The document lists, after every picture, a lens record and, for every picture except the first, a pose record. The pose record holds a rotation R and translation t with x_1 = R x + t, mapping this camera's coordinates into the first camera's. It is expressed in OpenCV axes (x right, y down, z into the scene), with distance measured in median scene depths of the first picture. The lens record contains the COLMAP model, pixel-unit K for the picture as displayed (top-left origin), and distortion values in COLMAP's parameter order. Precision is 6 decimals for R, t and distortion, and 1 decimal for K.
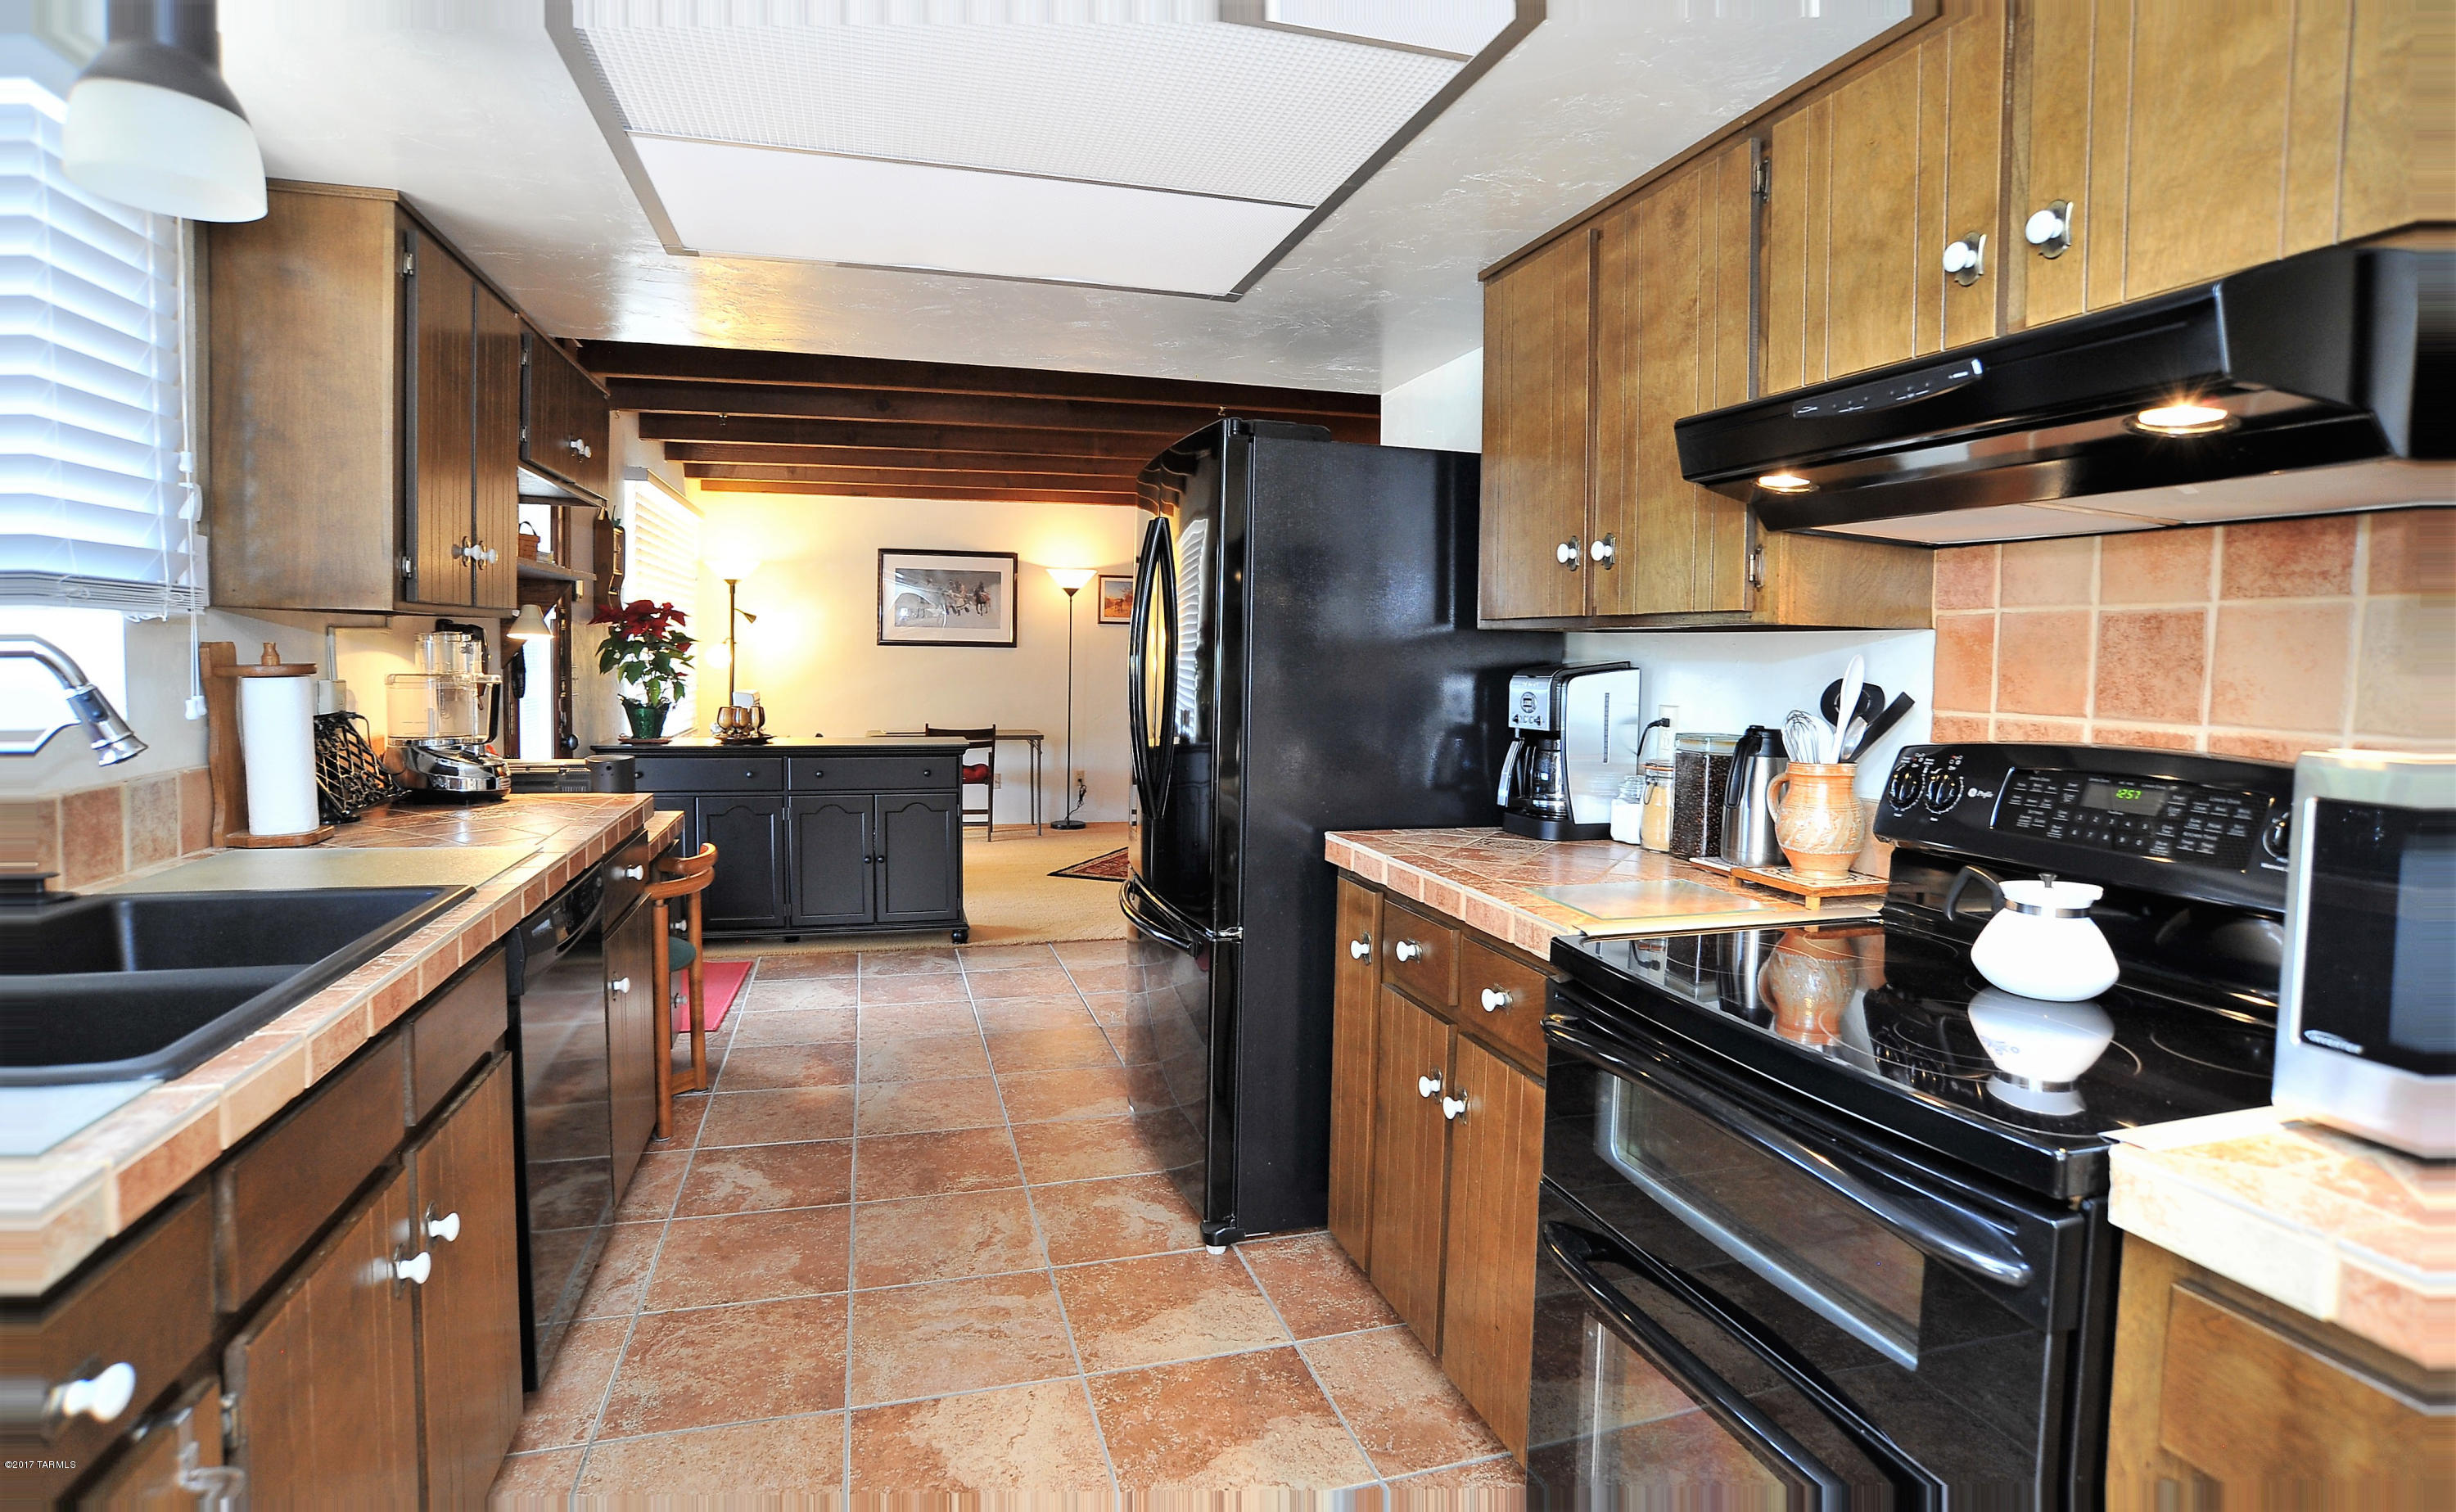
lens RADIAL K [[1314.6, 0, 1245.2], [0, 1314.6, 722.3], [0, 0, 1]] dist [0.001387, 0.003280]
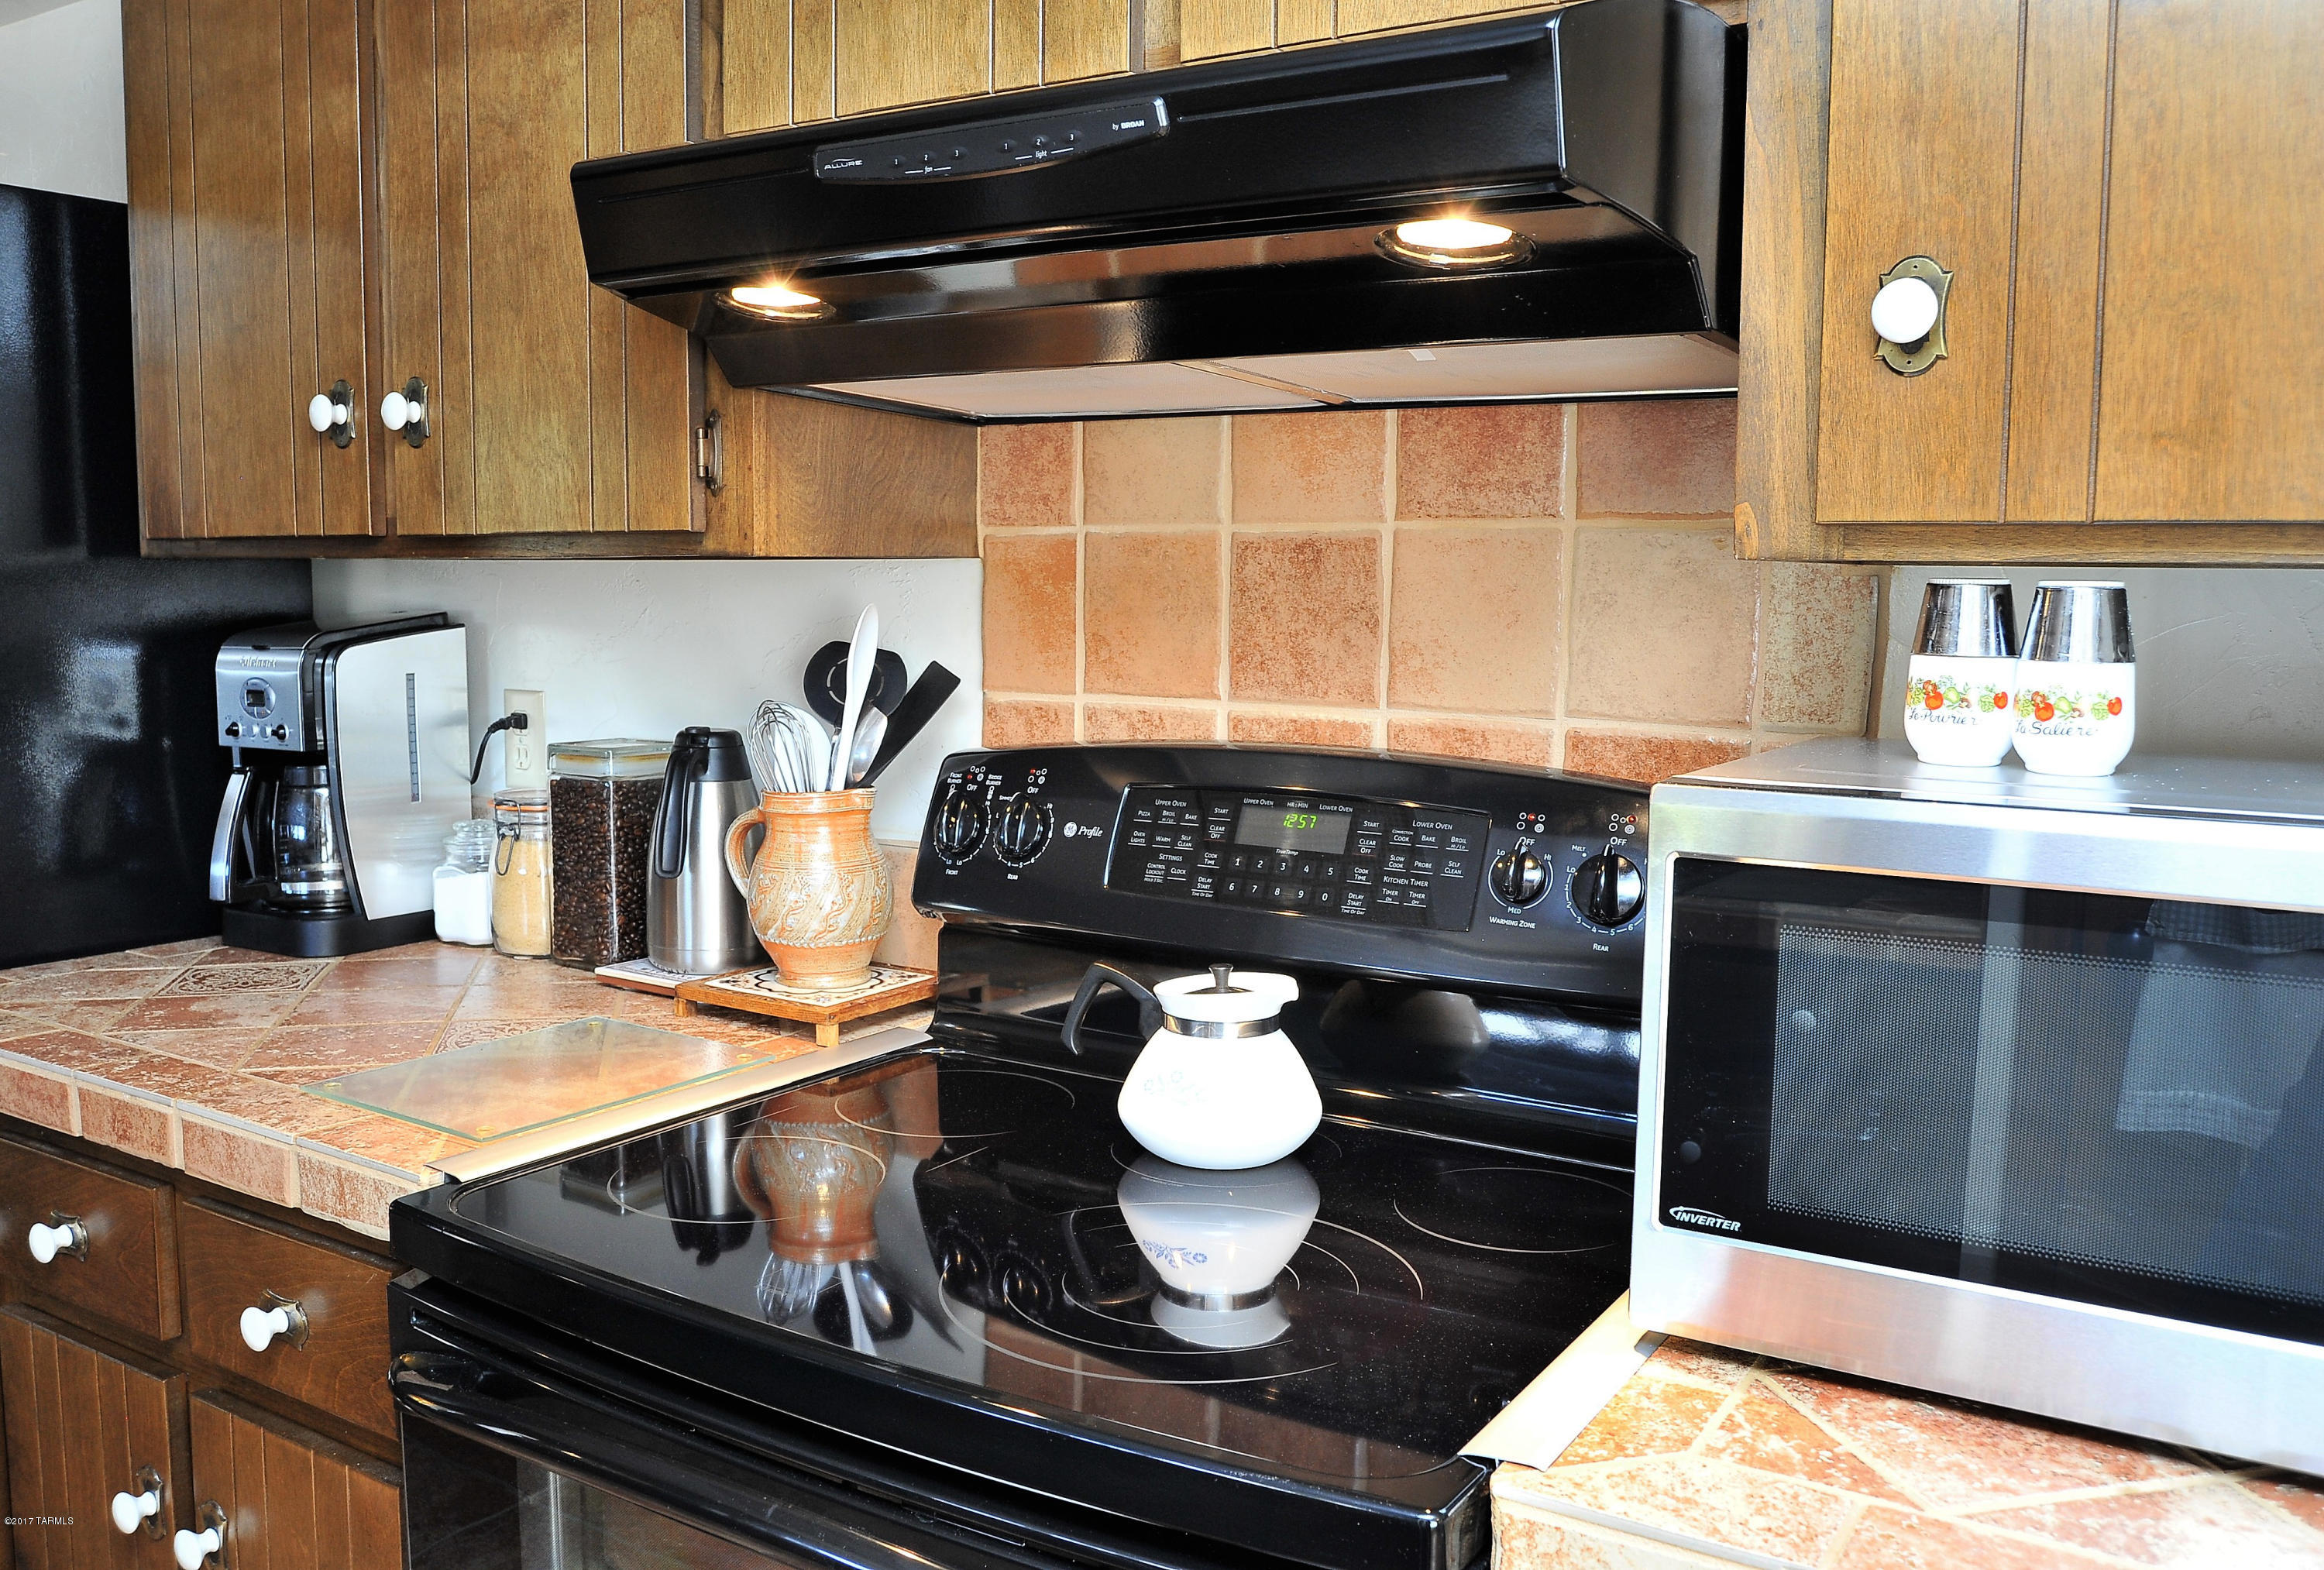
lens RADIAL K [[2000.9, 0, 1176.4], [0, 2000.9, 770.0], [0, 0, 1]] dist [-0.071941, 0.033063]
pose [[0.776080, -0.082323, 0.625238, 0.010001], [0.046135, 0.996198, 0.073901, -0.036108], [-0.628945, -0.028507, 0.776927, 0.217945]]
